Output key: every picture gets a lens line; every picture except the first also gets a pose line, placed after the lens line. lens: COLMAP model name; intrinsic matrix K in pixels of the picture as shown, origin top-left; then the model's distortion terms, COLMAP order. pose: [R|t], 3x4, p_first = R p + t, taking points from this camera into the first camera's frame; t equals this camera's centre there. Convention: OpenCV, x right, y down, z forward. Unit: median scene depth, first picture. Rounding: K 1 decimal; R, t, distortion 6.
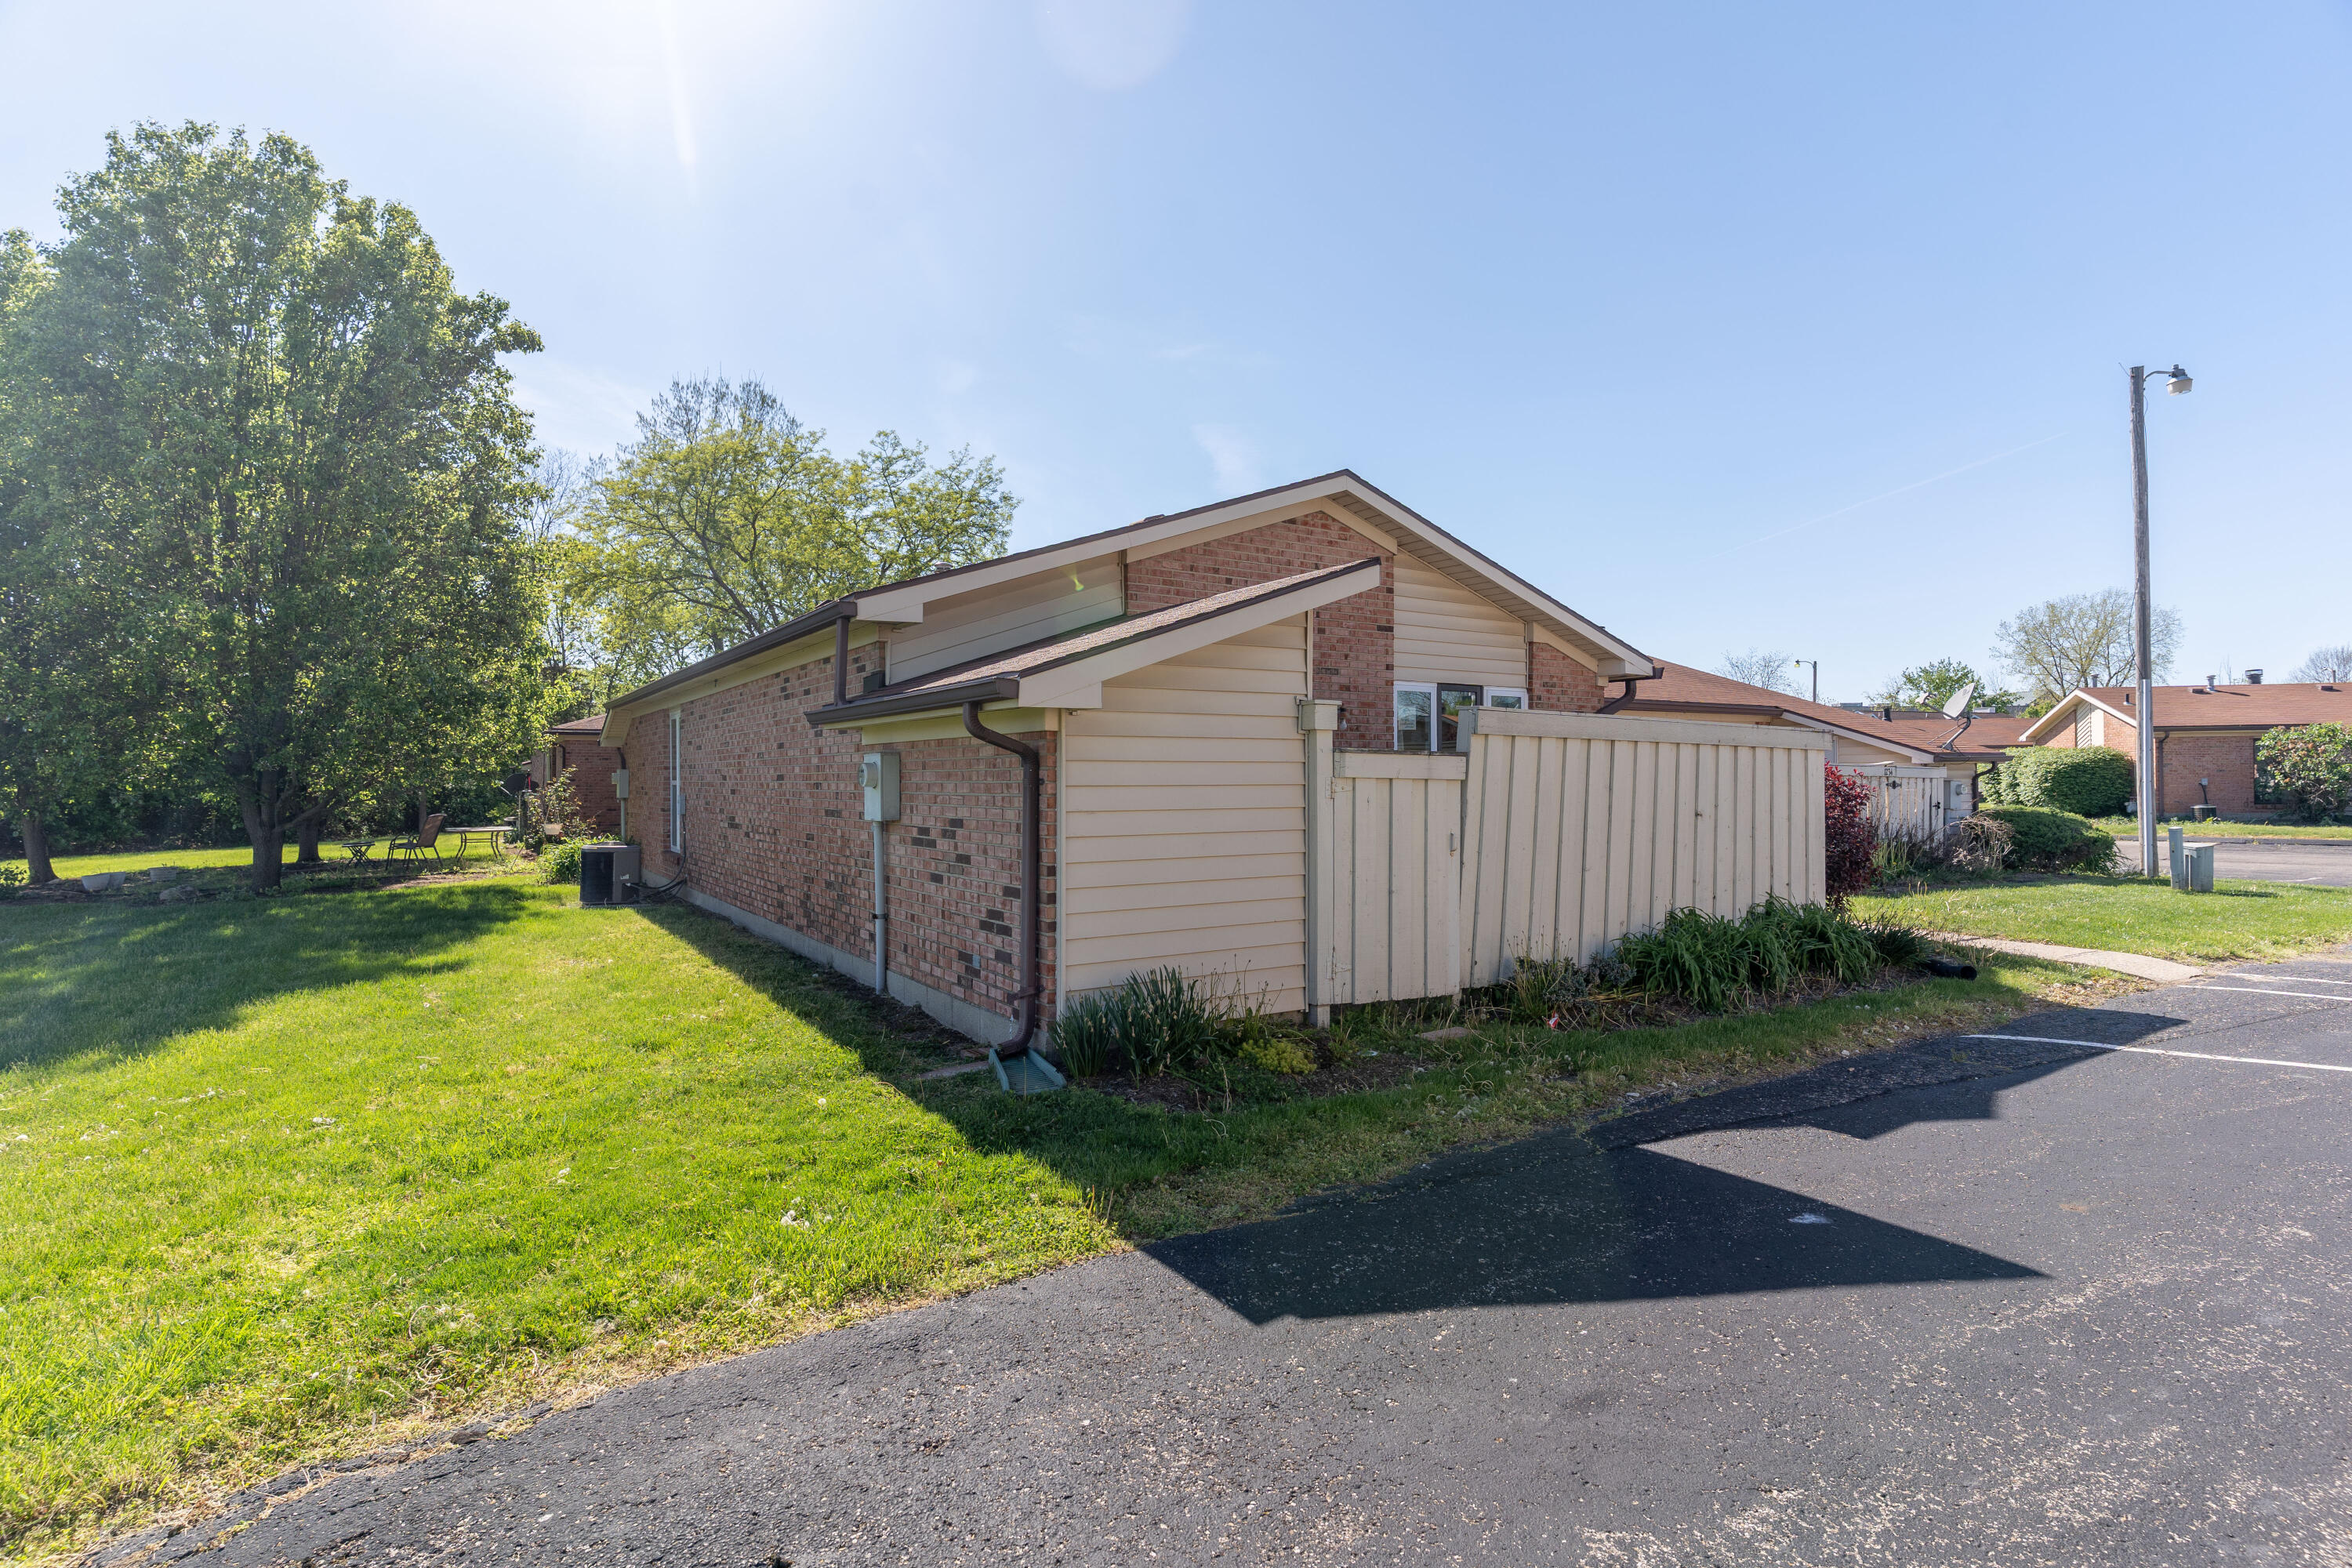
lens RADIAL K [[1136.9, 0, 1157.6], [0, 1136.9, 746.5], [0, 0, 1]] dist [0.010182, -0.000777]
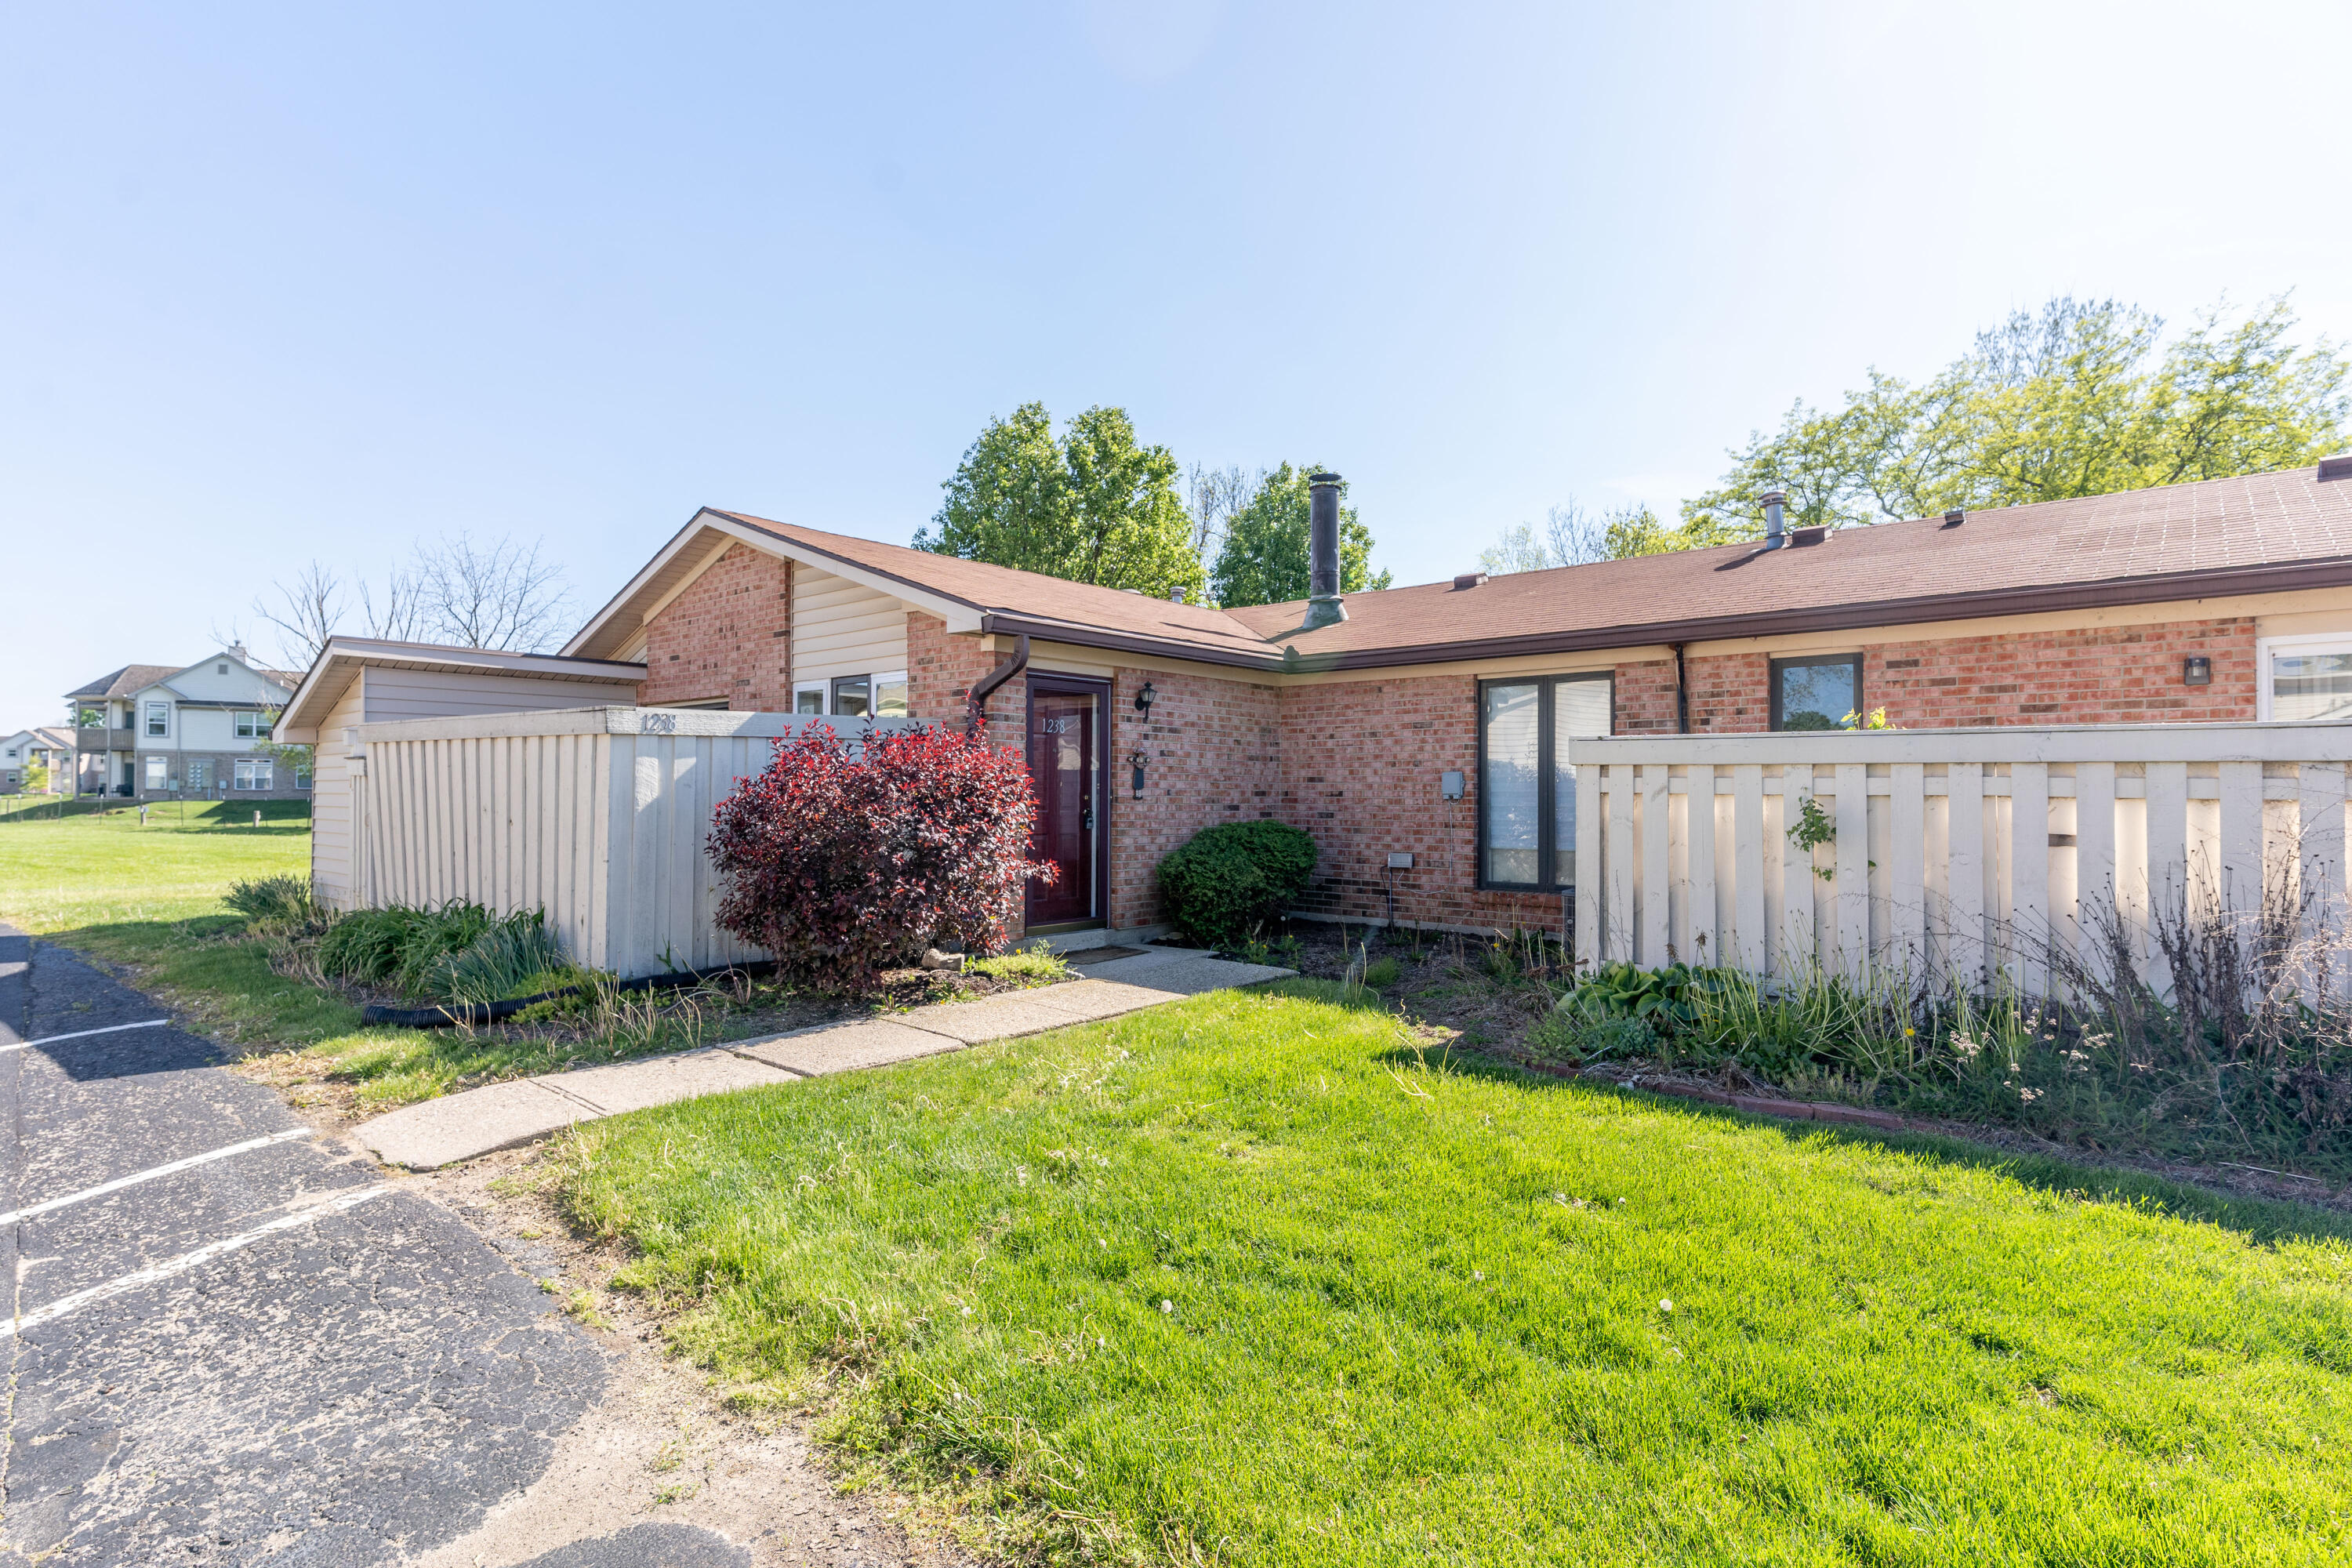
lens RADIAL K [[1136.9, 0, 1157.6], [0, 1136.9, 746.5], [0, 0, 1]] dist [0.010182, -0.000777]
pose [[0.284607, -0.037880, -0.957896, 1.317659], [0.017869, 0.999255, -0.034206, 0.040982], [0.958478, -0.007381, 0.285072, 1.059718]]
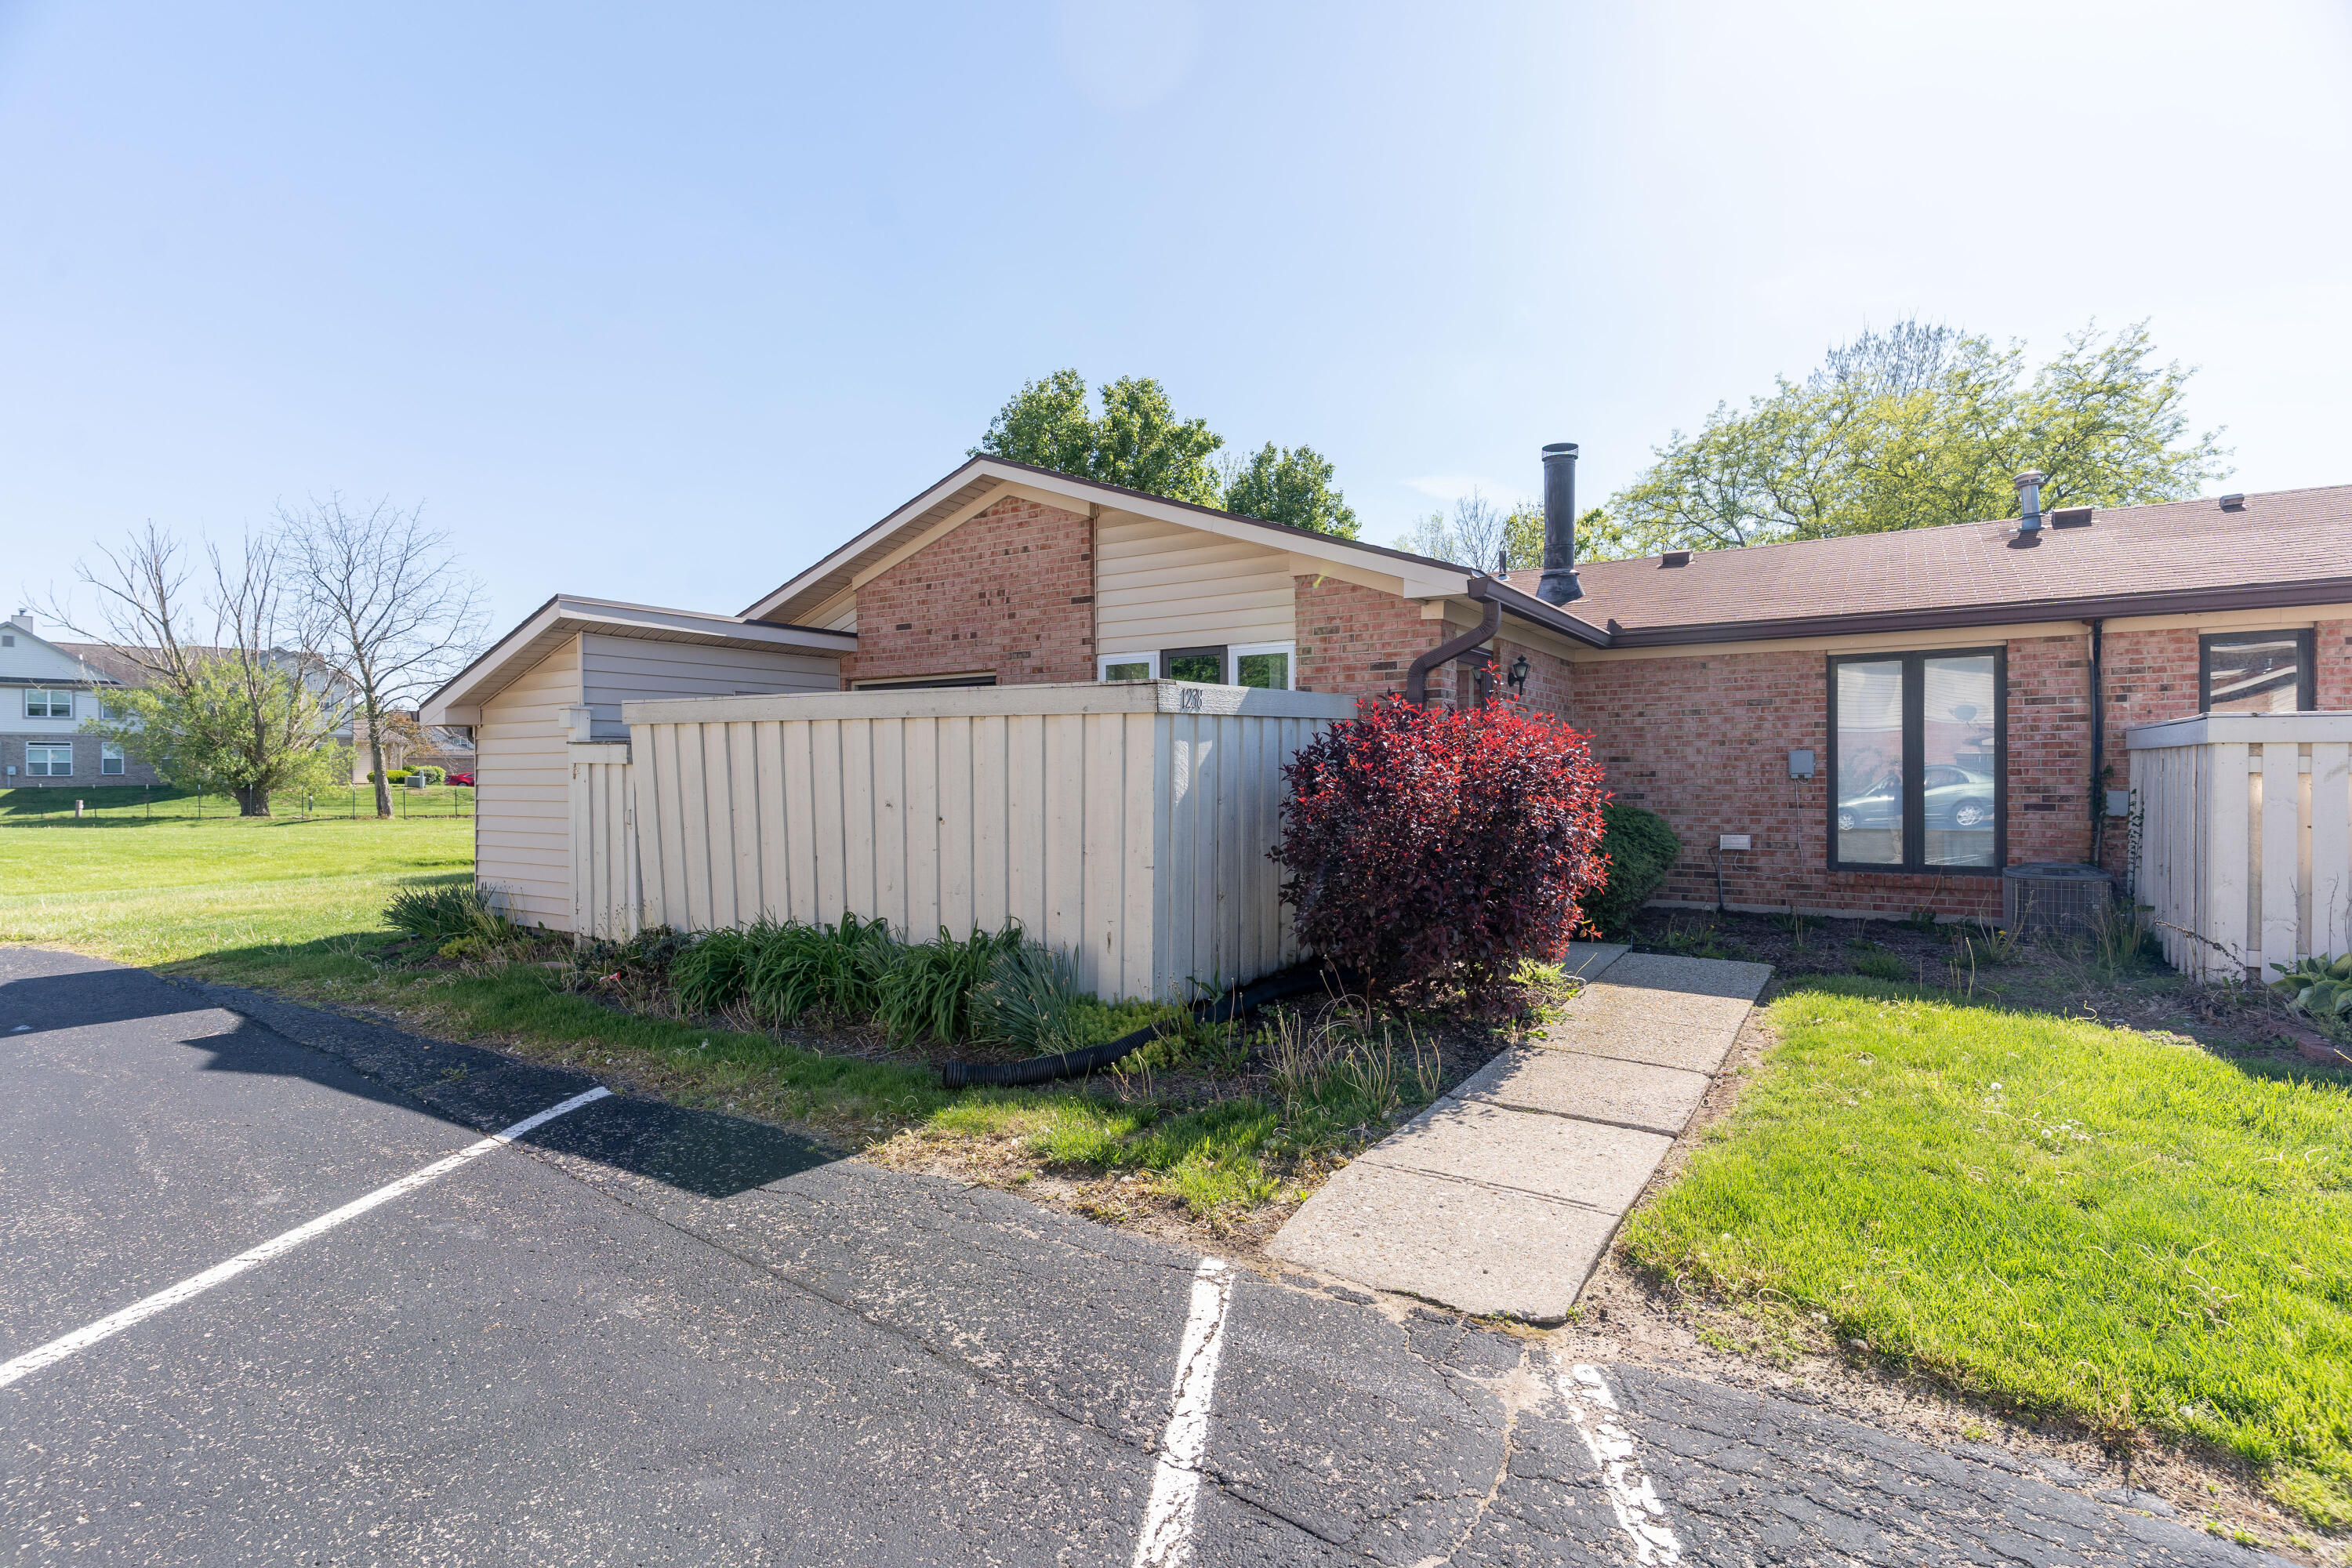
lens RADIAL K [[1091.6, 0, 1172.9], [0, 1091.6, 757.0], [0, 0, 1]] dist [0.010169, -0.000134]
pose [[0.419773, -0.012060, -0.907549, 1.054562], [0.025610, 0.999671, -0.001438, 0.026741], [0.907268, -0.022639, 0.419944, 0.712485]]
